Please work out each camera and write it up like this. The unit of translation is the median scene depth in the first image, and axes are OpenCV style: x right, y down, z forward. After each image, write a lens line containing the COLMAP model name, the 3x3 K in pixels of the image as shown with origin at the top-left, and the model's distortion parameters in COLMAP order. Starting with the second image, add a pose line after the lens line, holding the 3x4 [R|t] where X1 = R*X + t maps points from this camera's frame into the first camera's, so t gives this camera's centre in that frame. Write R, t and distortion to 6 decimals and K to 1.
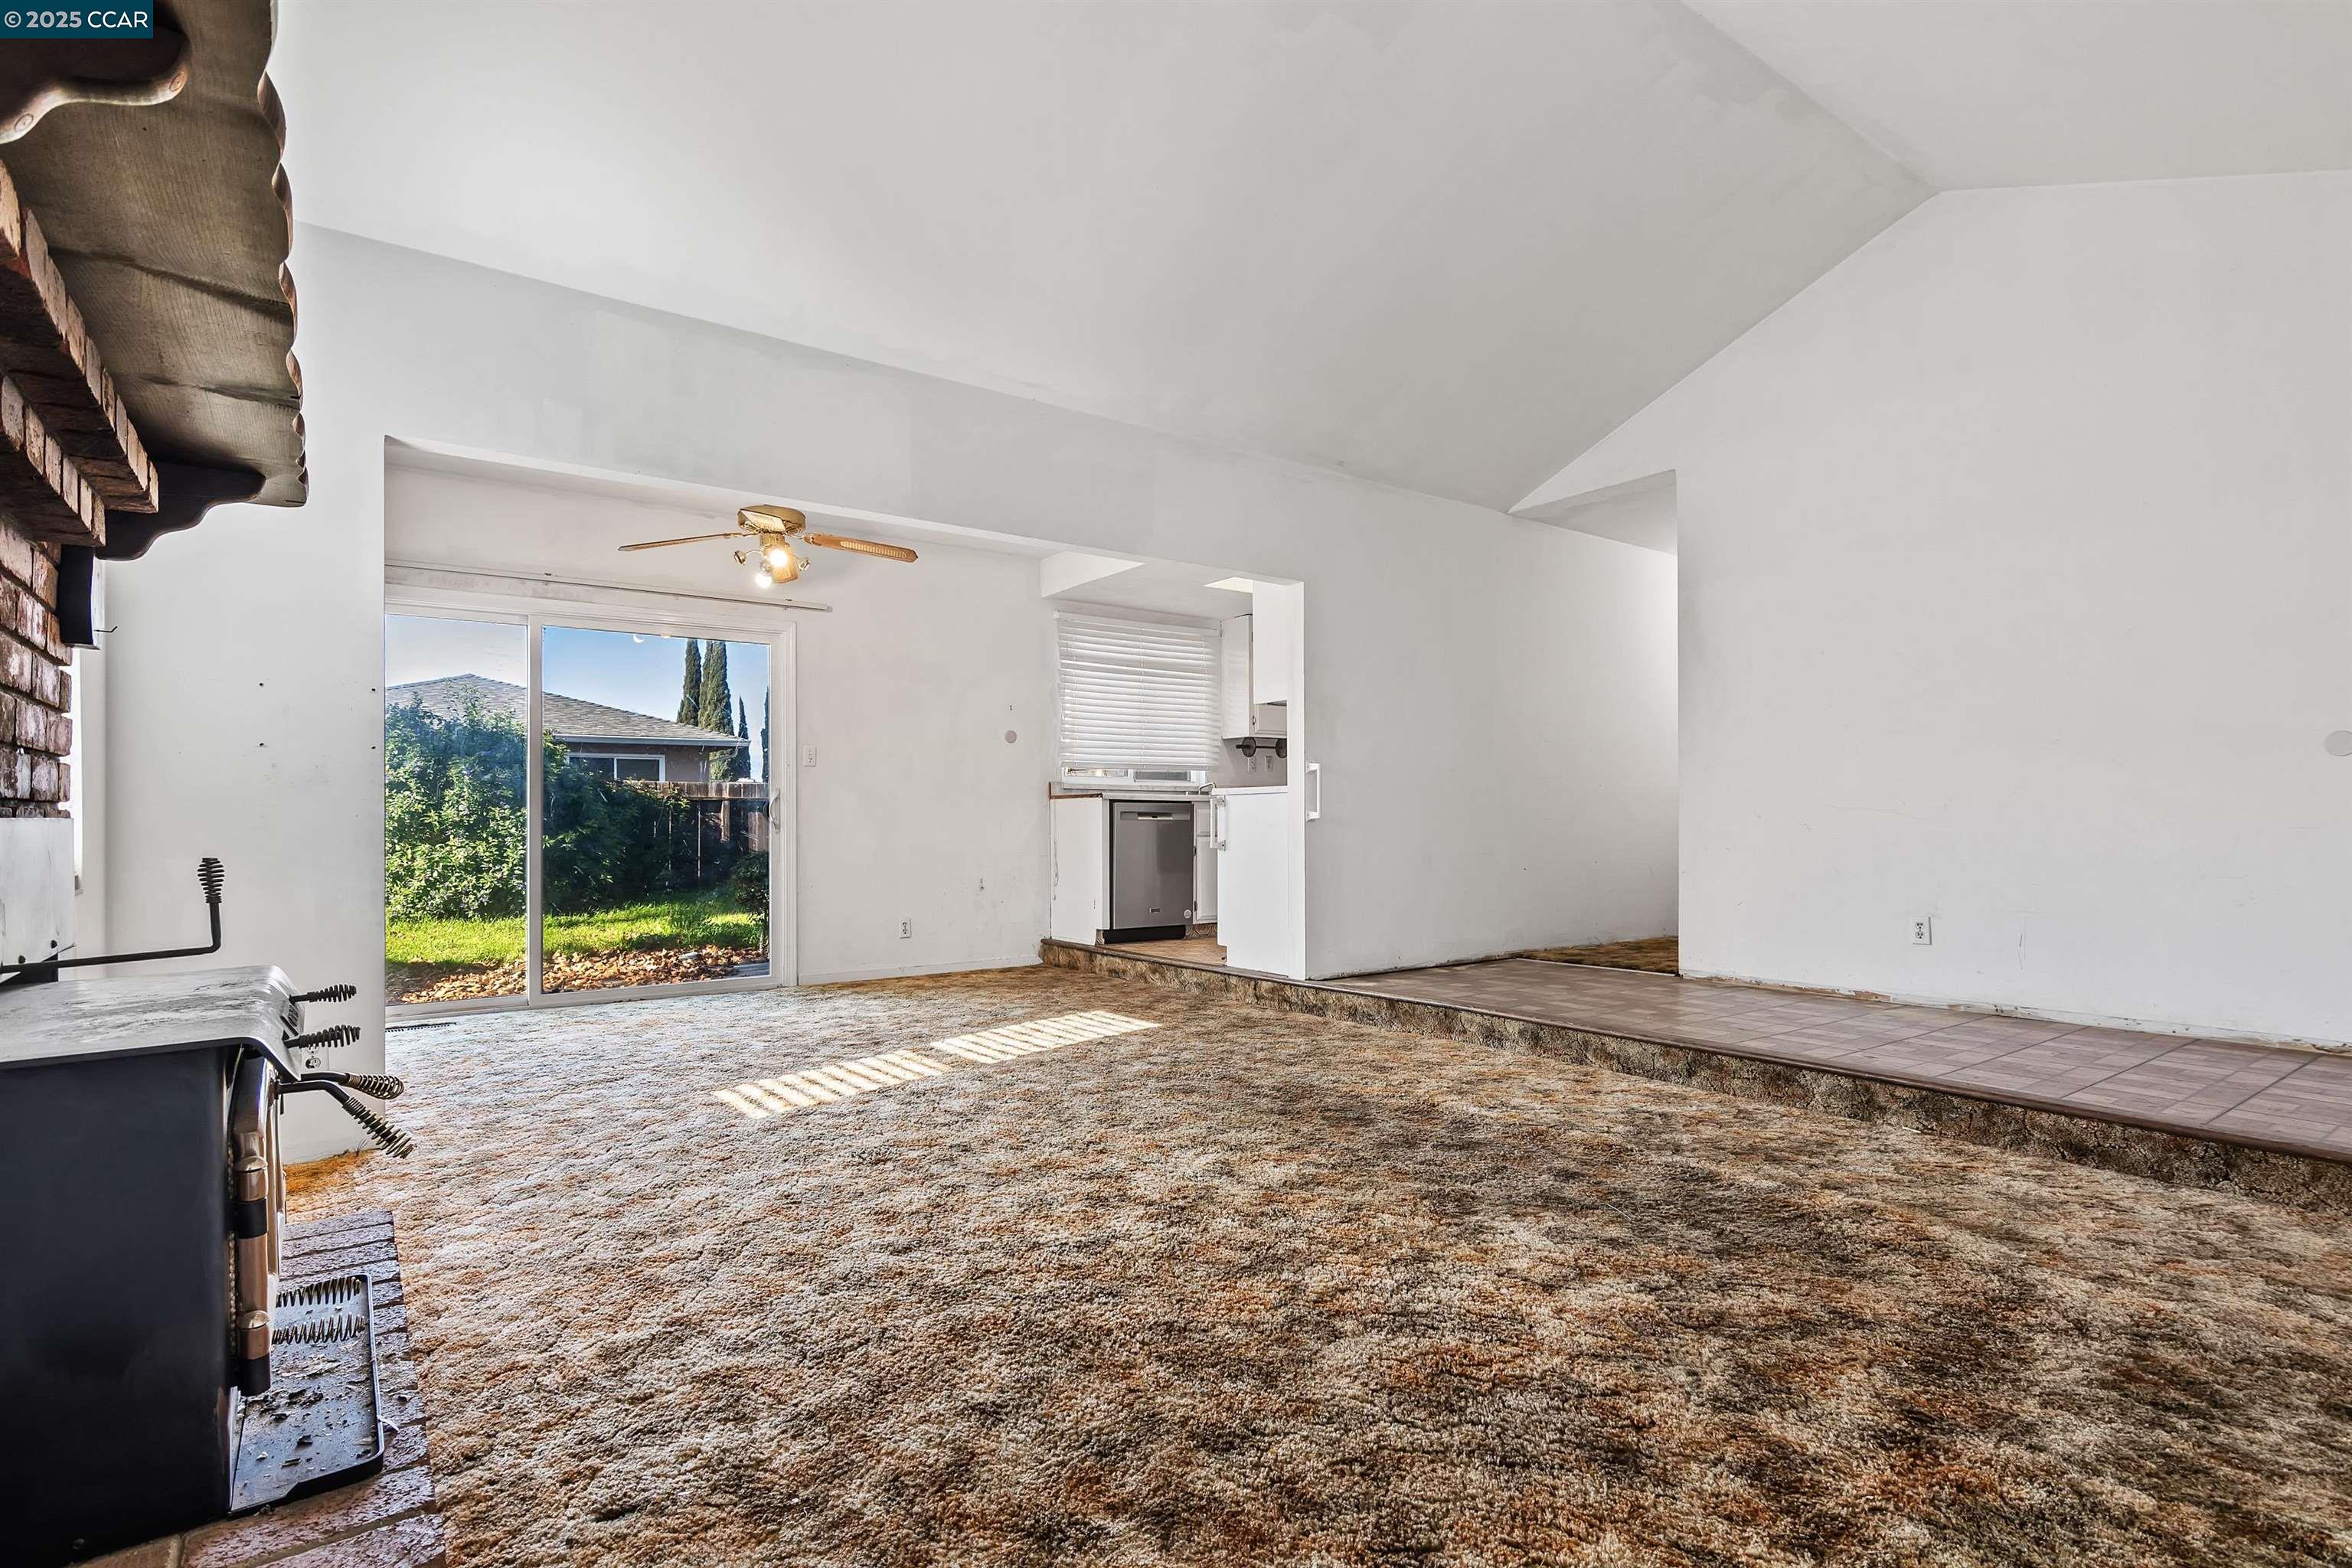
lens RADIAL K [[1144.8, 0, 1187.7], [0, 1144.8, 798.8], [0, 0, 1]] dist [0.004839, -0.000293]
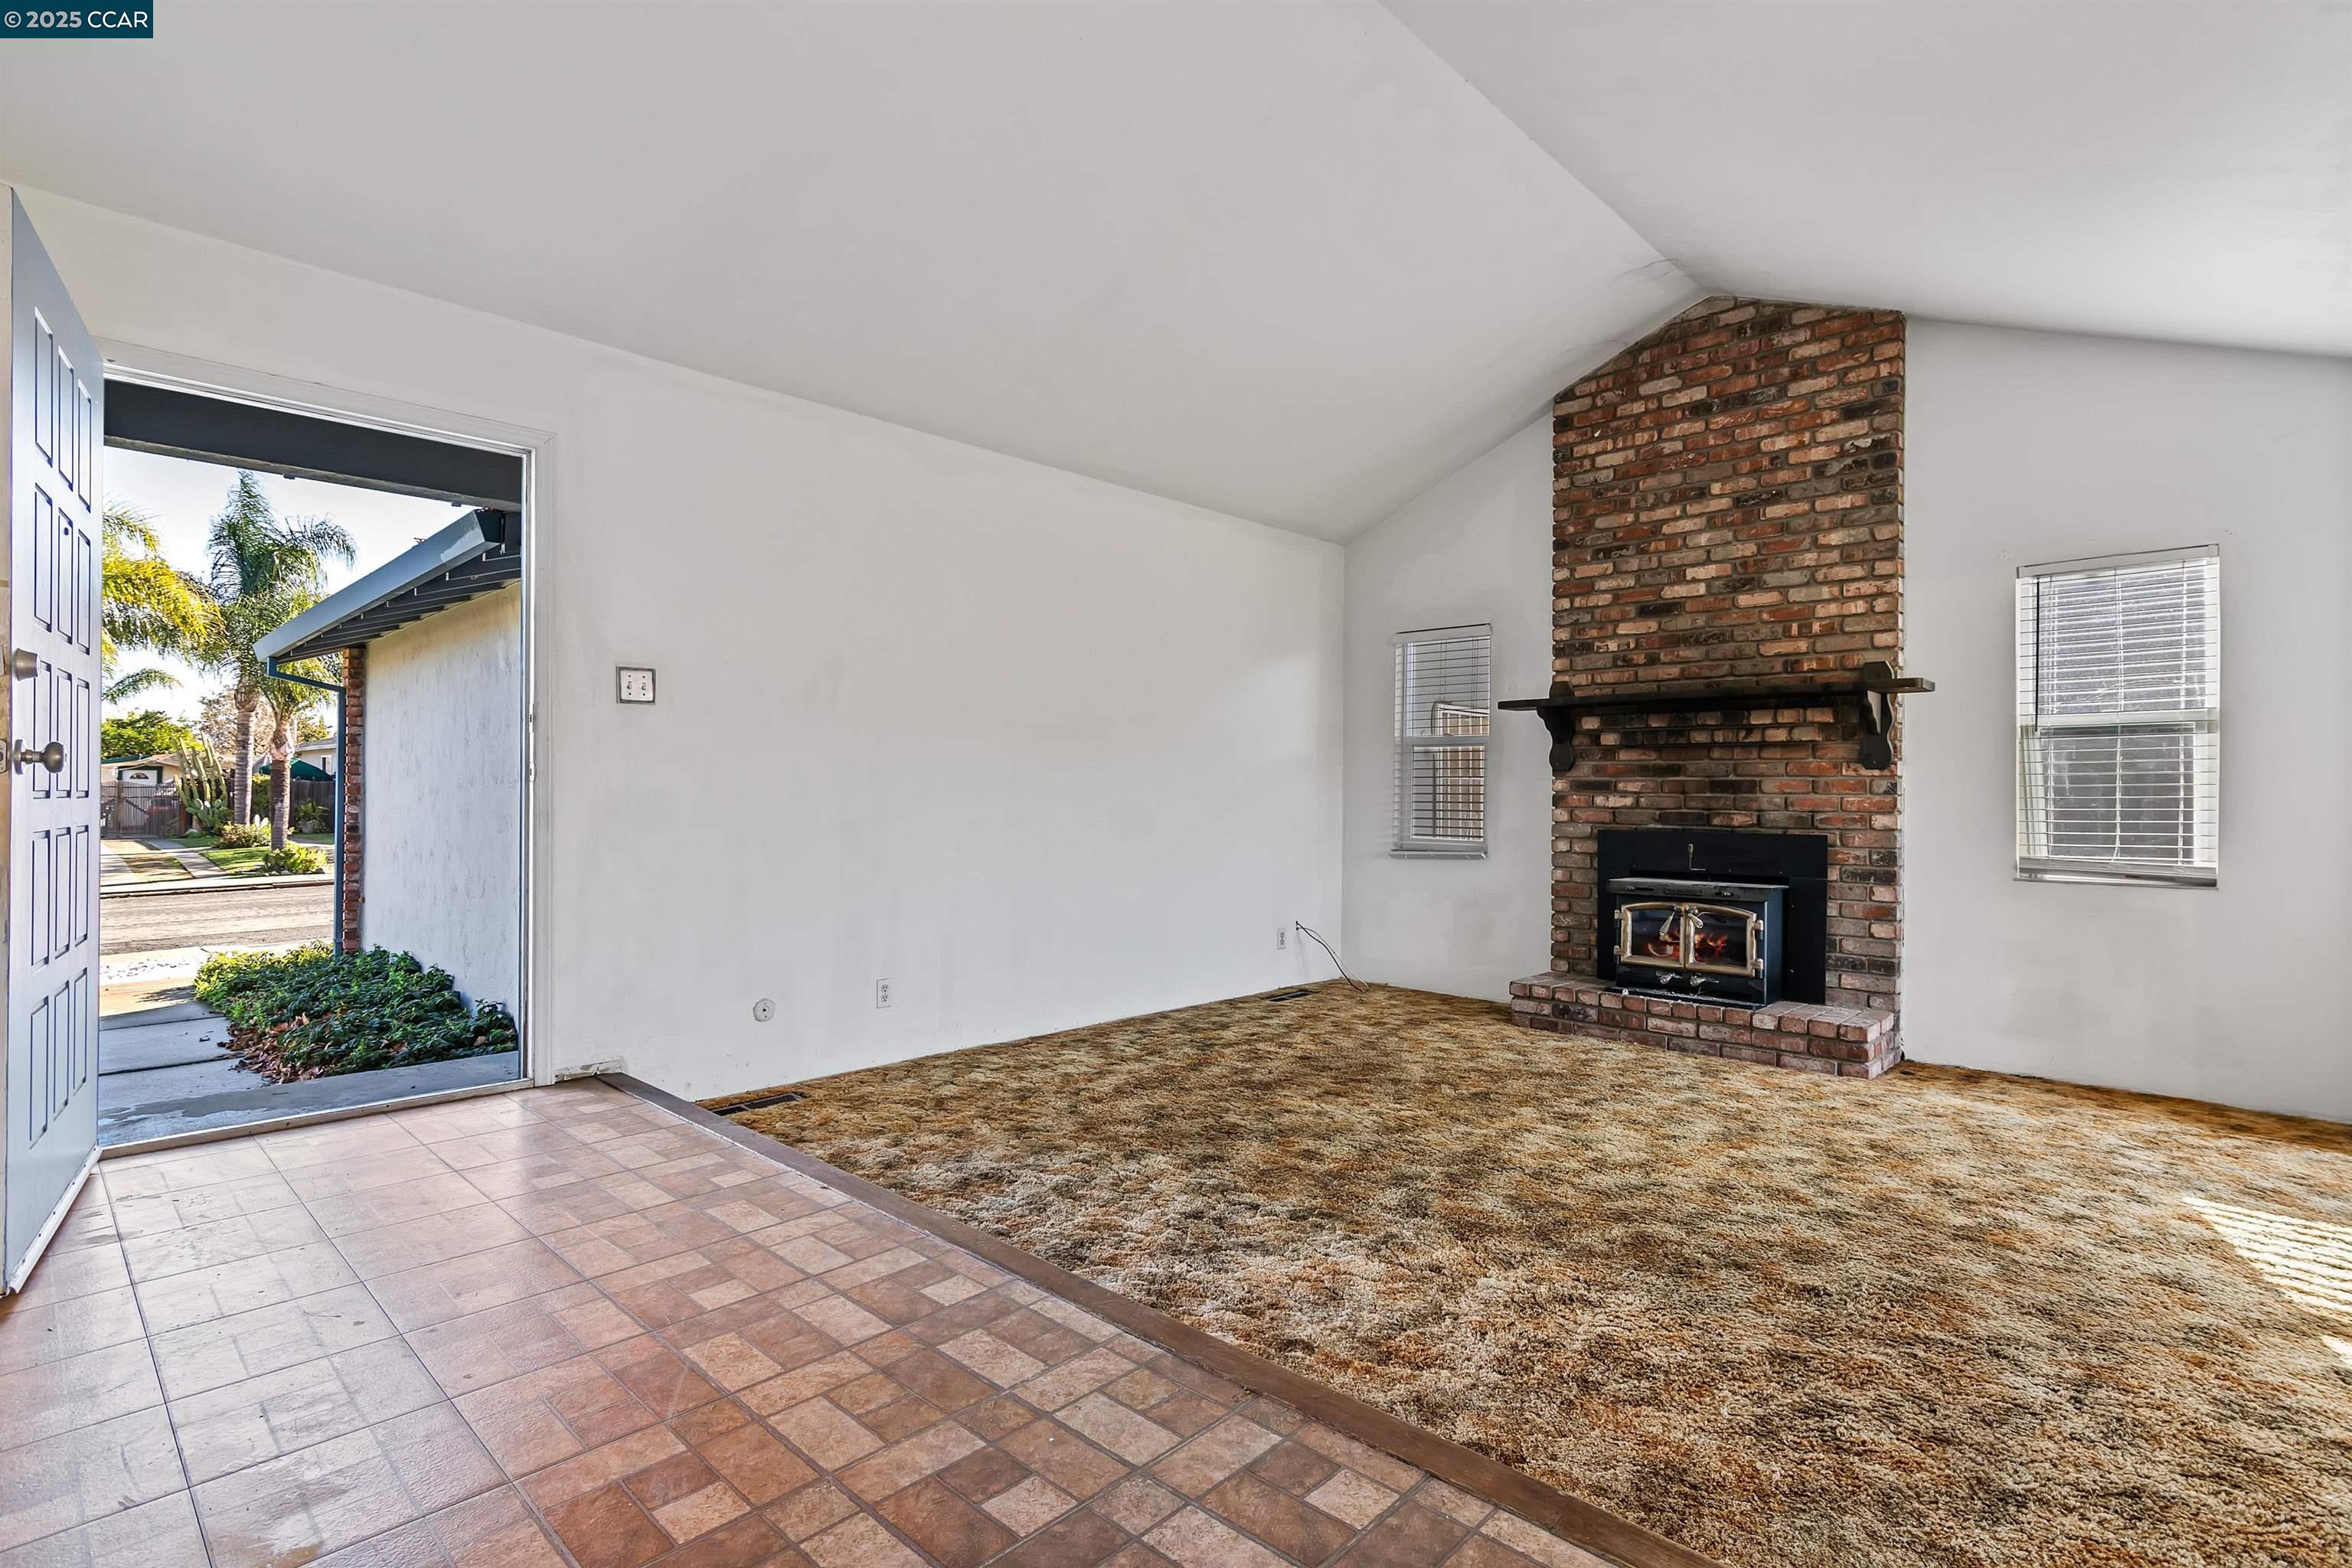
lens RADIAL K [[1144.8, 0, 1195.0], [0, 1144.8, 784.7], [0, 0, 1]] dist [0.004839, -0.000293]
pose [[-0.985110, -0.001650, -0.171915, 0.293179], [0.002295, 0.999739, -0.022746, -0.012916], [0.171908, -0.022802, -0.984849, 0.970312]]
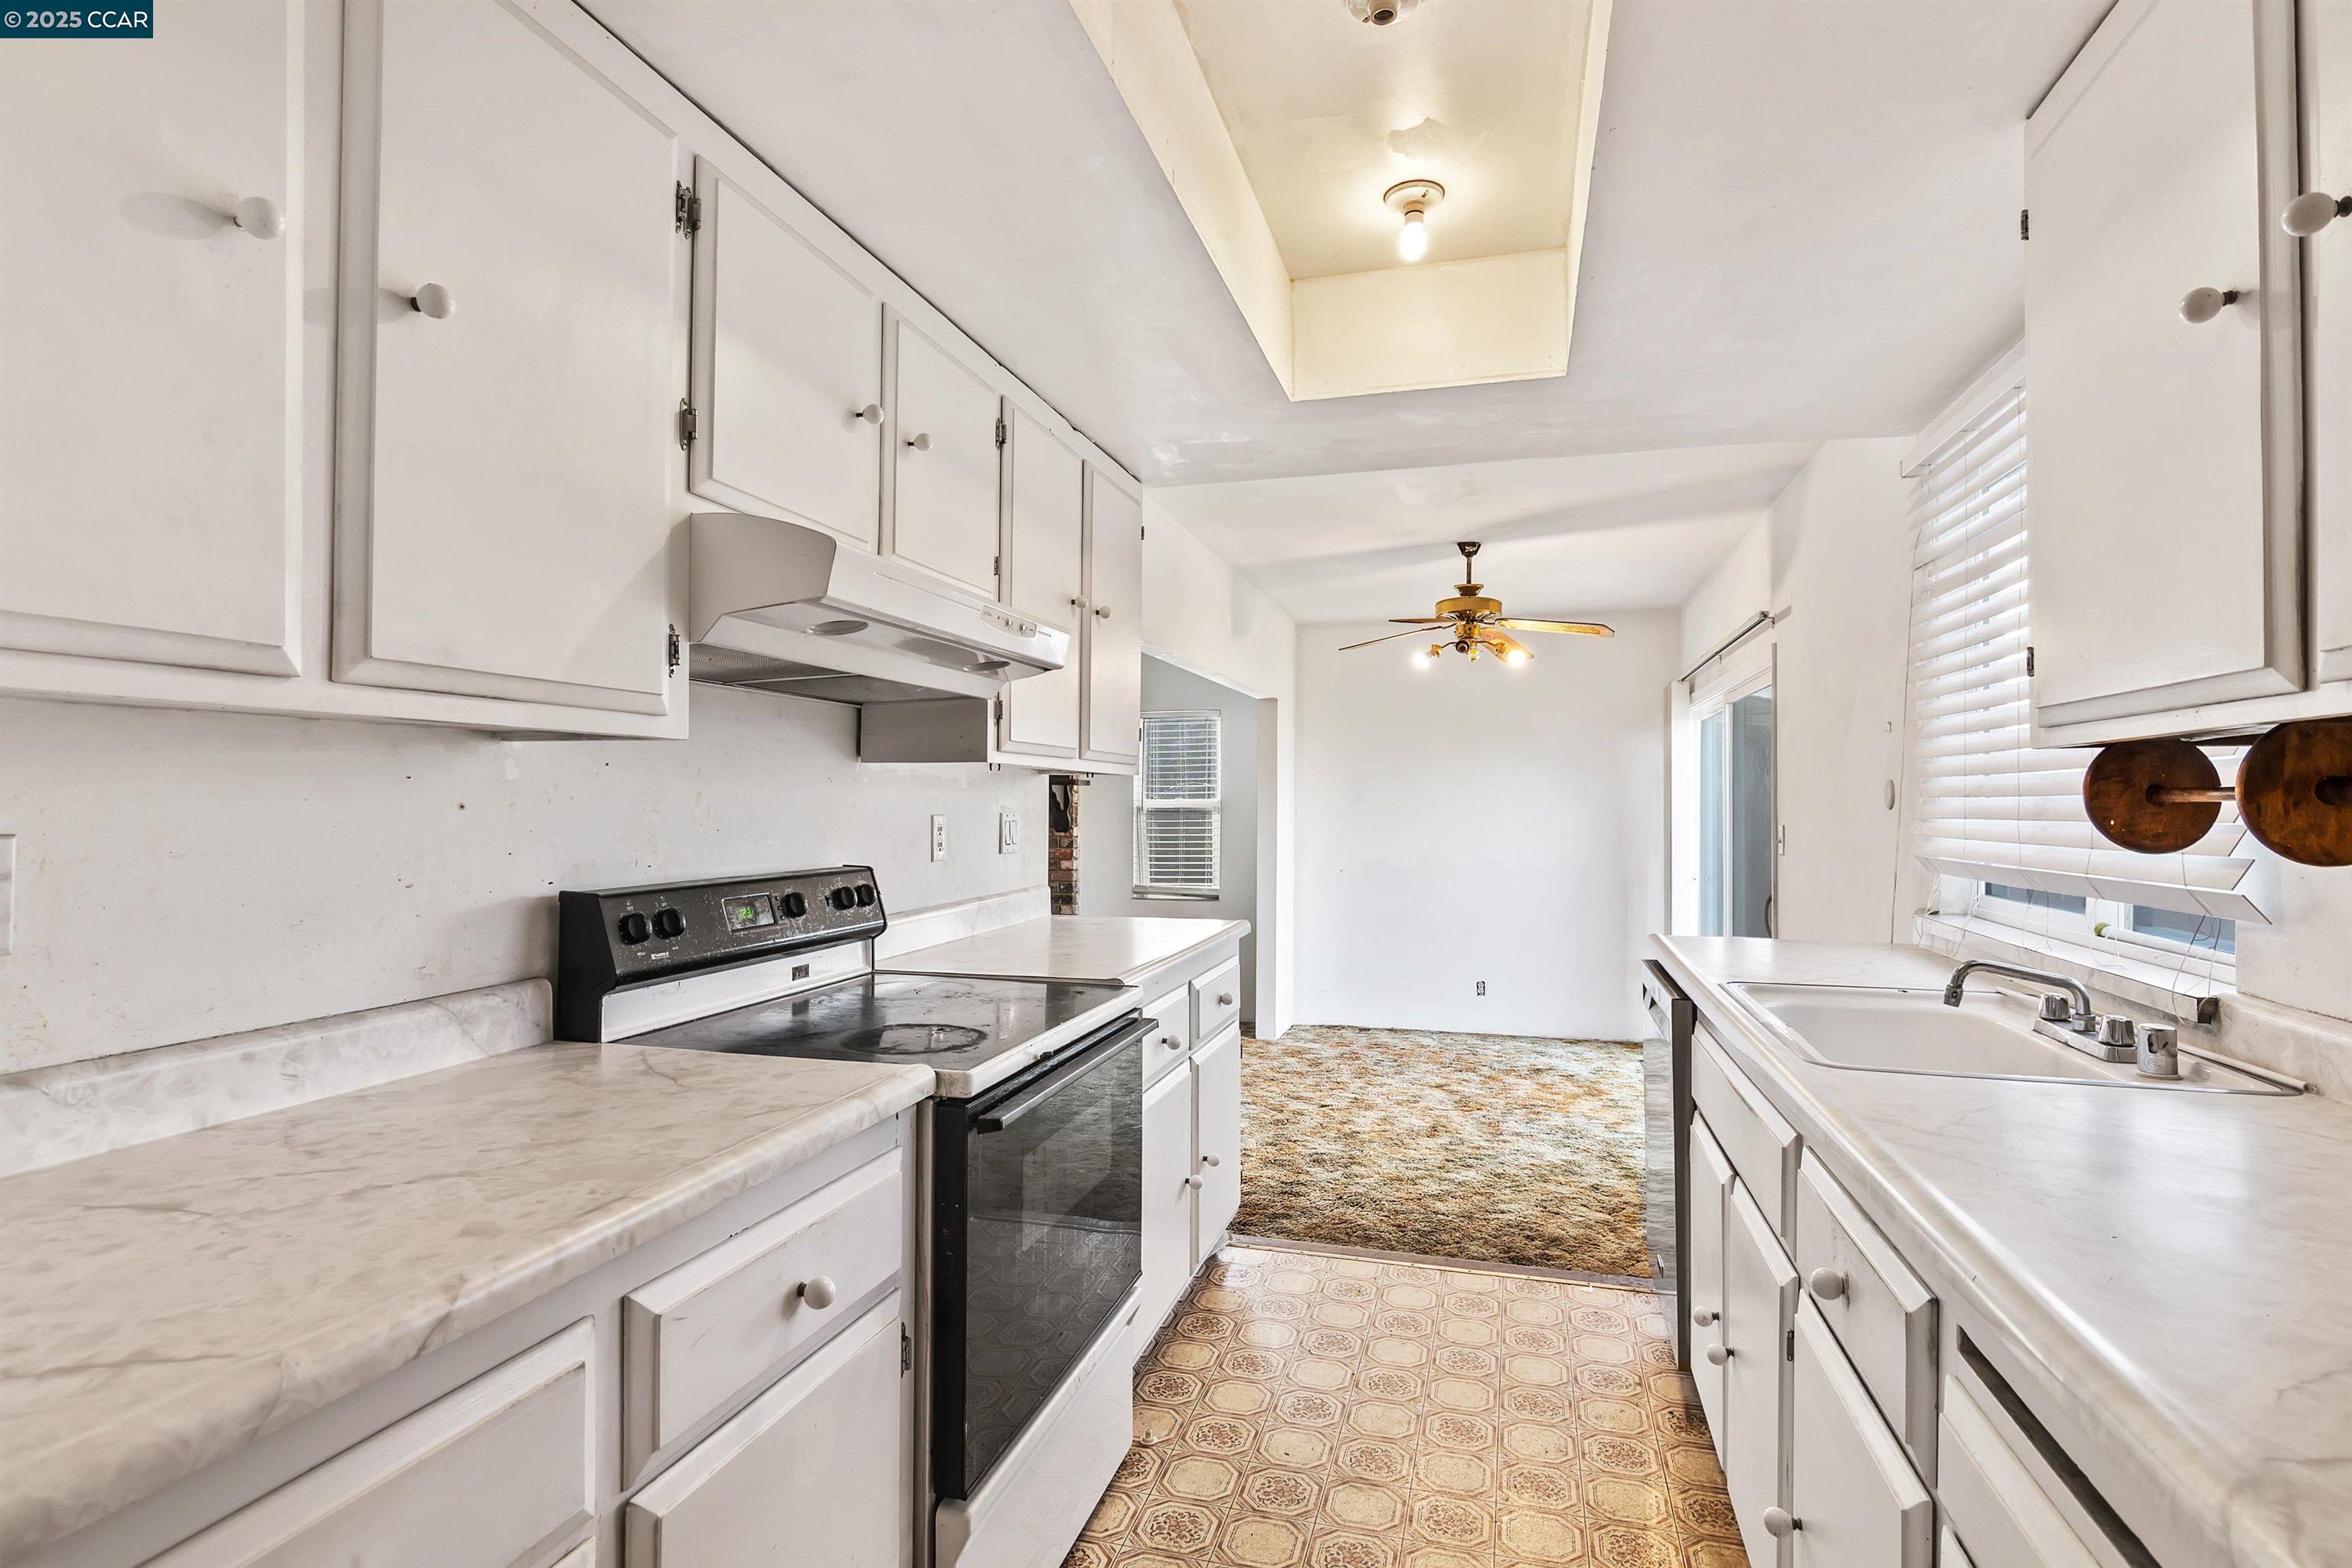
lens RADIAL K [[1144.8, 0, 1198.9], [0, 1144.8, 790.9], [0, 0, 1]] dist [0.004839, -0.000293]
pose [[-0.787542, -0.005000, -0.616241, 0.355102], [0.010133, 0.999727, -0.021060, -0.056617], [0.616178, -0.022830, -0.787276, 1.354563]]
